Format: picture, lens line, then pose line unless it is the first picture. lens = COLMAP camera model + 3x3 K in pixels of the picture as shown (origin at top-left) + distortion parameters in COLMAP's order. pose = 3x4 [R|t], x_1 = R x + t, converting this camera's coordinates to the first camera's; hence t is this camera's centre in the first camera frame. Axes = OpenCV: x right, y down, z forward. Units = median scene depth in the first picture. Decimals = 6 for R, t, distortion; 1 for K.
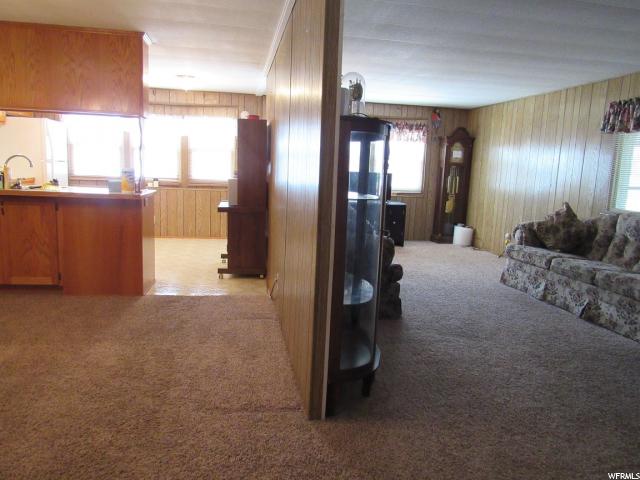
lens RADIAL K [[454.9, 0, 319.8], [0, 454.9, 234.8], [0, 0, 1]] dist [-0.024890, 0.001624]
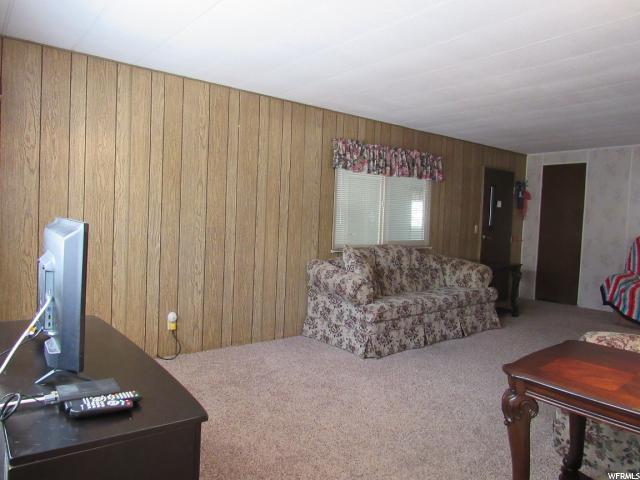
lens RADIAL K [[454.9, 0, 320.9], [0, 454.9, 240.3], [0, 0, 1]] dist [-0.024890, 0.001624]
pose [[-0.480416, -0.101638, 0.871131, -0.215959], [0.072535, 0.985255, 0.154955, -0.234244], [-0.874036, 0.137630, -0.465960, 1.548309]]
